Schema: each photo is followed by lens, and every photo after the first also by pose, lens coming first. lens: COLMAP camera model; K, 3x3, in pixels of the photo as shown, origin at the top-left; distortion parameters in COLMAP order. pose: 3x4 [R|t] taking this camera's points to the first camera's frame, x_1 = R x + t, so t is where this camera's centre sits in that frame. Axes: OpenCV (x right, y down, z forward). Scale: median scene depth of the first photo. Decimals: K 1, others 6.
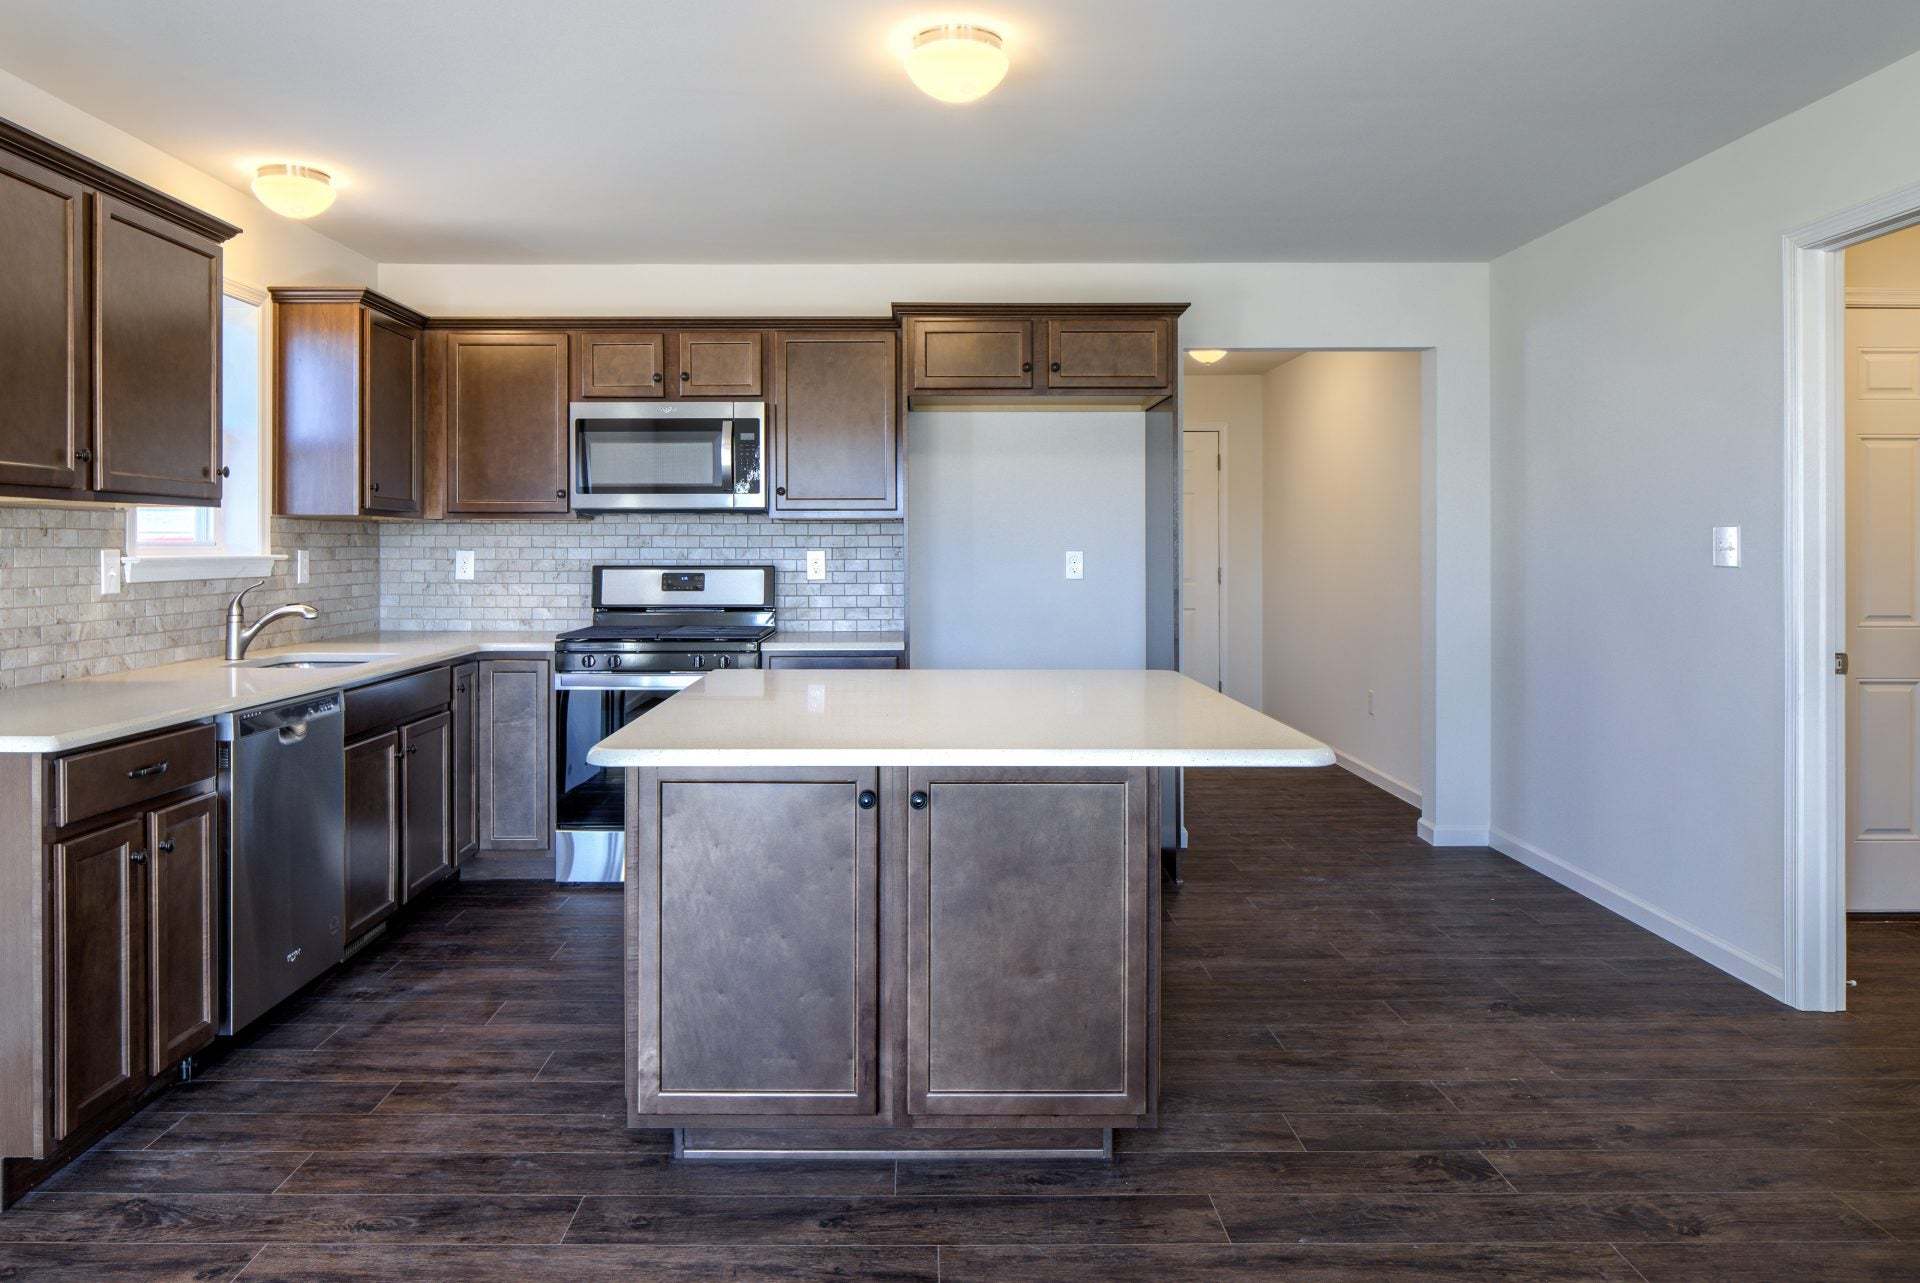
lens RADIAL K [[1323.6, 0, 917.9], [0, 1323.6, 546.2], [0, 0, 1]] dist [-0.008625, 0.002404]
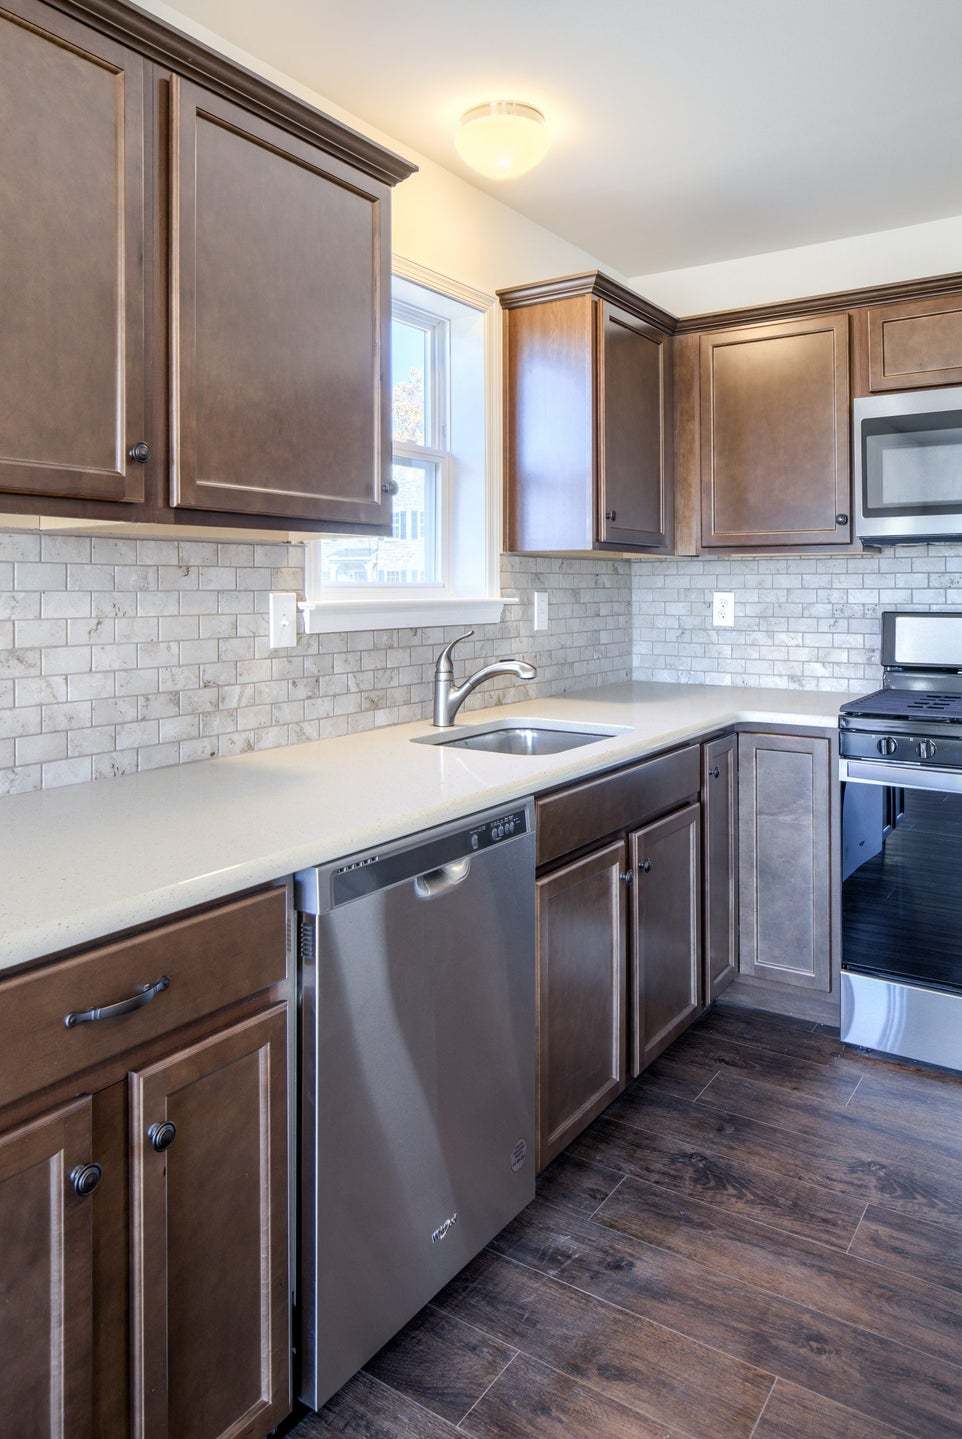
lens RADIAL K [[980.6, 0, 471.8], [0, 980.6, 576.7], [0, 0, 1]] dist [-0.007221, -0.000775]
pose [[0.827670, -0.009271, -0.561139, -0.144097], [0.003172, 0.999925, -0.011842, 0.000125], [0.561206, 0.008022, 0.827637, 0.456754]]
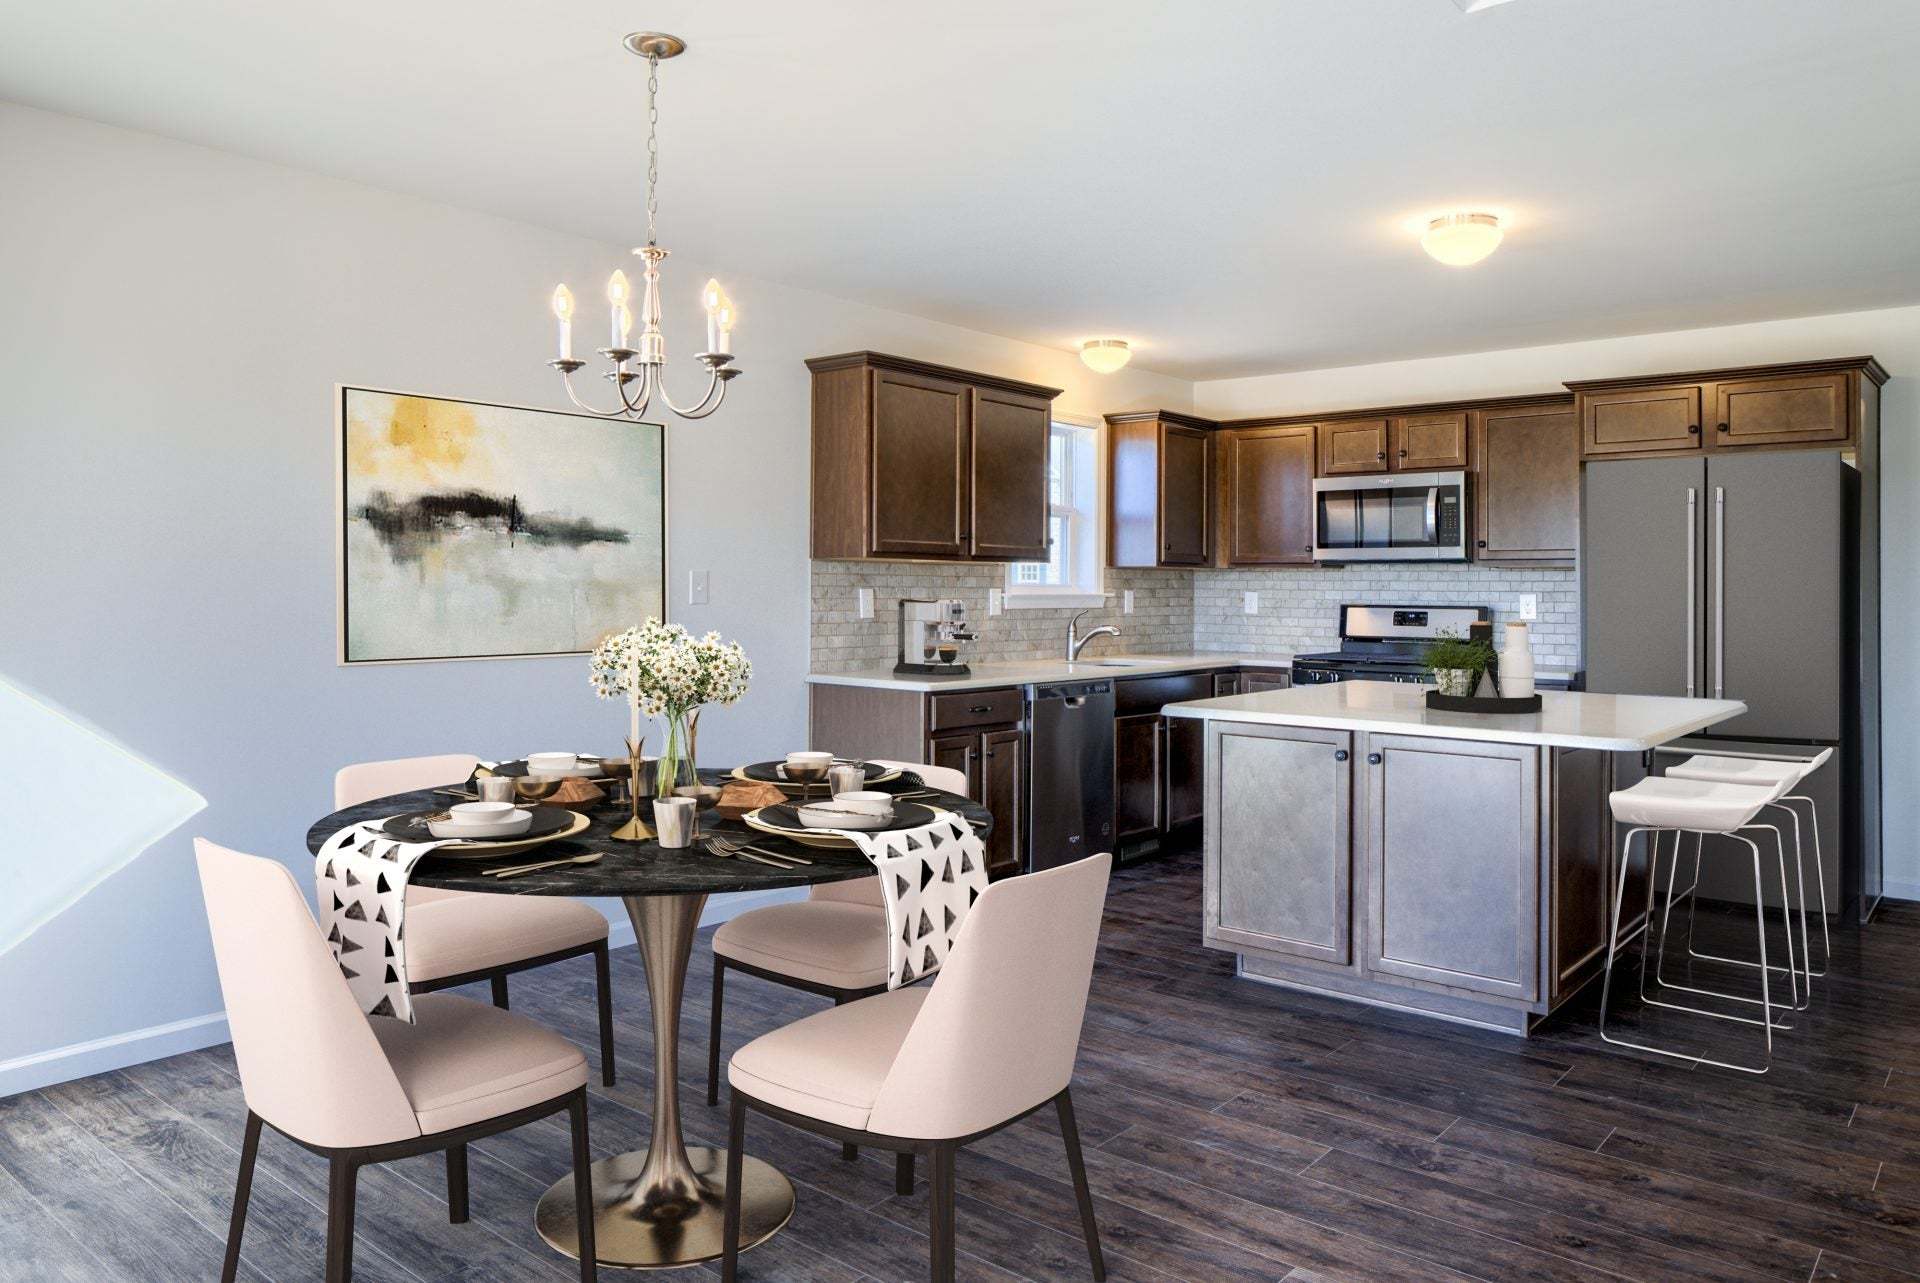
lens RADIAL K [[1338.1, 0, 932.0], [0, 1338.1, 572.9], [0, 0, 1]] dist [-0.005900, 0.000481]
pose [[0.758216, -0.001275, -0.652002, 0.348865], [-0.006955, 0.999925, -0.010043, 0.000038], [0.651966, 0.012150, 0.758151, -0.273426]]
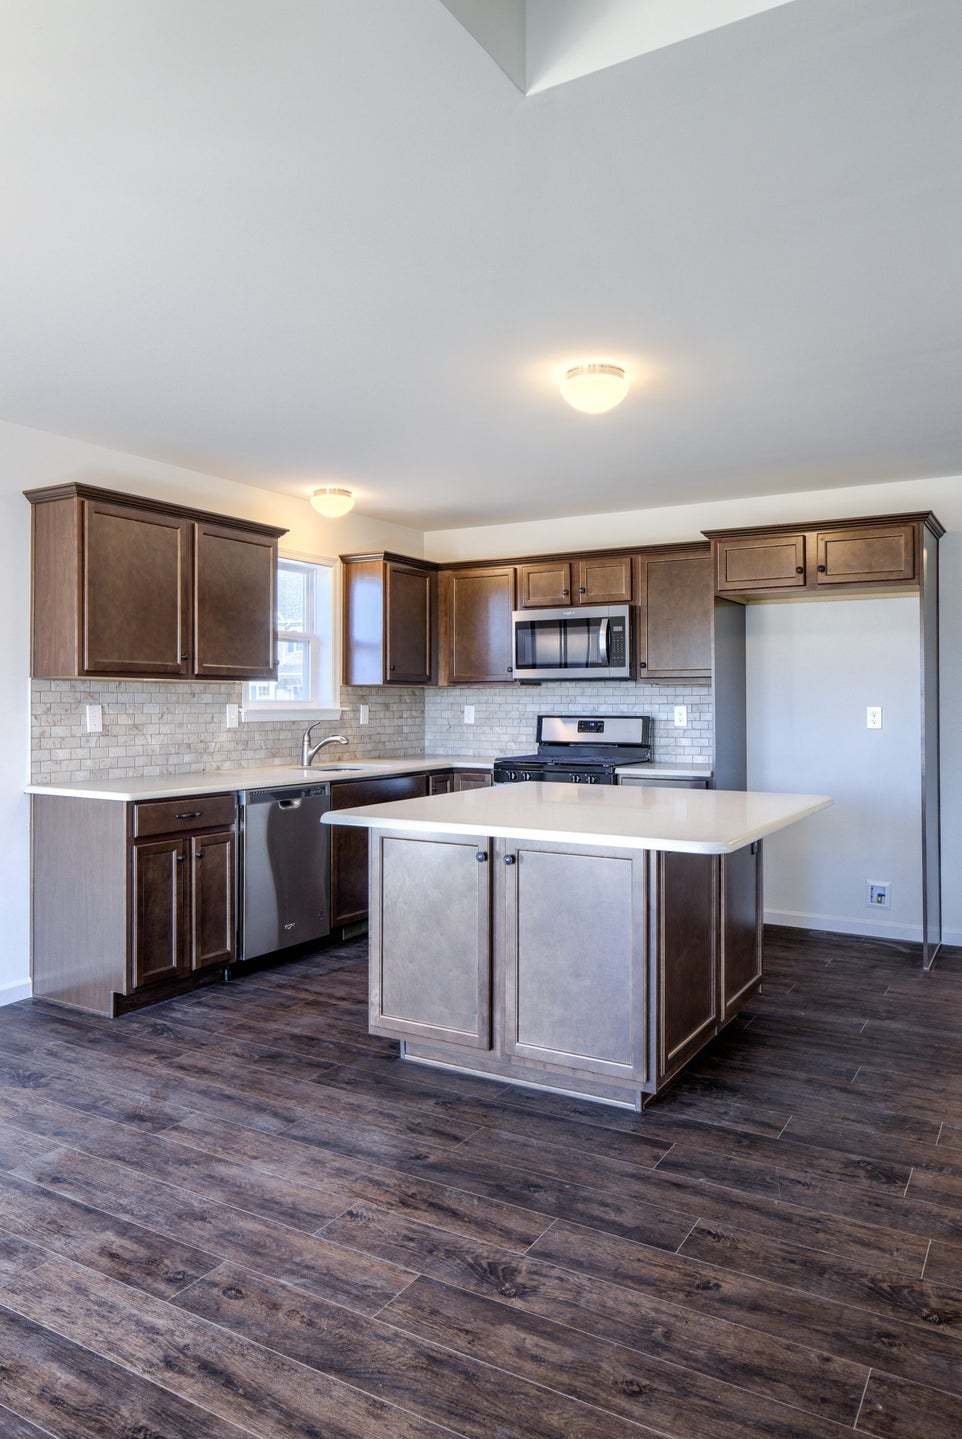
lens RADIAL K [[992.0, 0, 471.6], [0, 992.0, 696.6], [0, 0, 1]] dist [-0.008625, 0.002404]
pose [[0.857360, -0.002497, -0.514712, 0.336212], [-0.000739, 0.999981, -0.006082, -0.000206], [0.514717, 0.005595, 0.857342, -0.037591]]
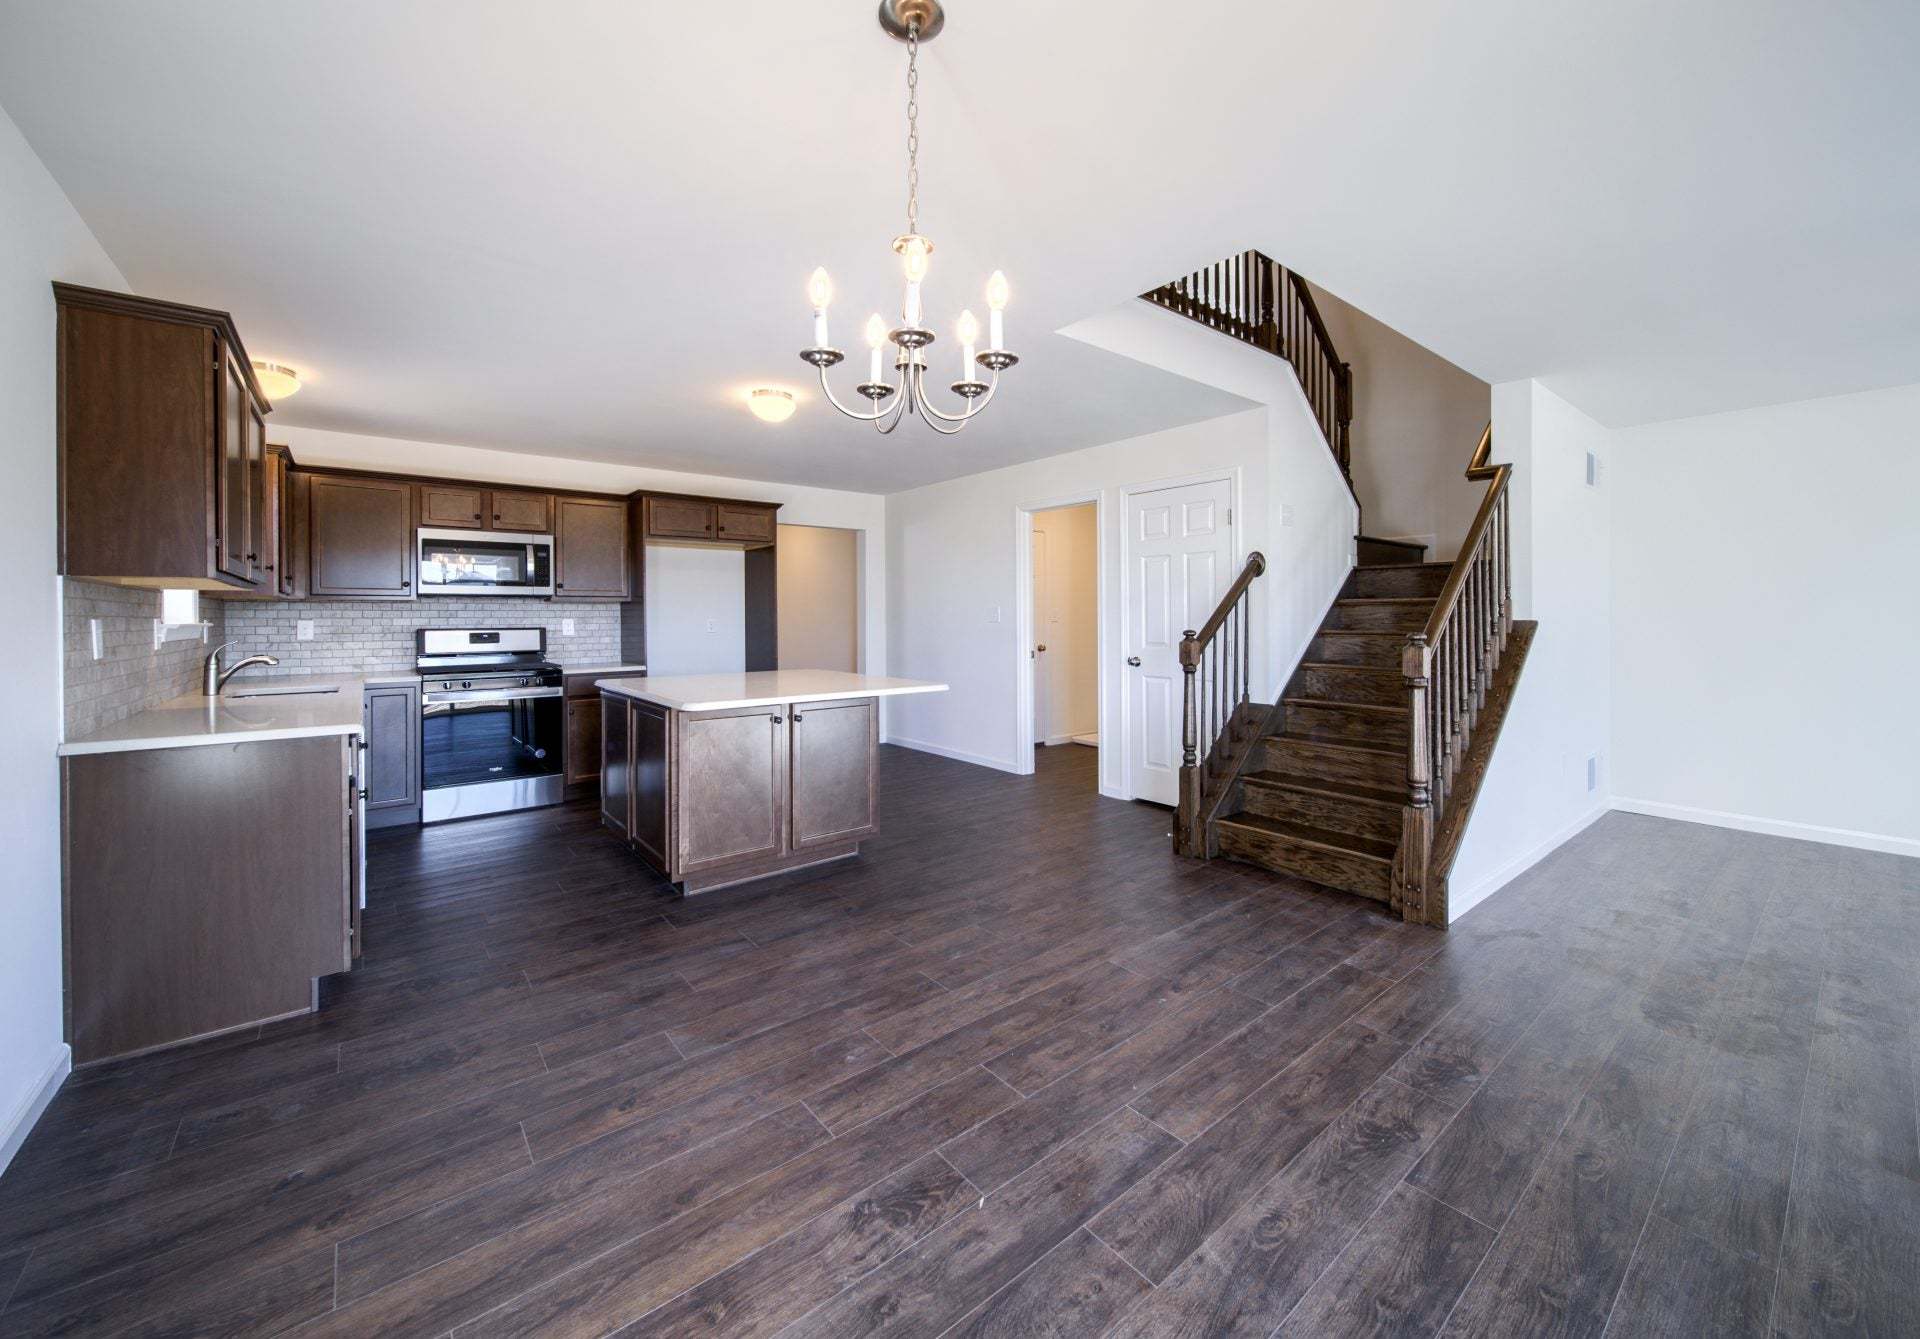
lens RADIAL K [[744.3, 0, 965.8], [0, 744.3, 616.2], [0, 0, 1]] dist [0.002204, 0.000113]
pose [[0.773286, -0.003190, 0.634049, -0.360066], [0.005301, 0.999985, -0.001434, 0.004591], [-0.634035, 0.004470, 0.773291, -0.144564]]
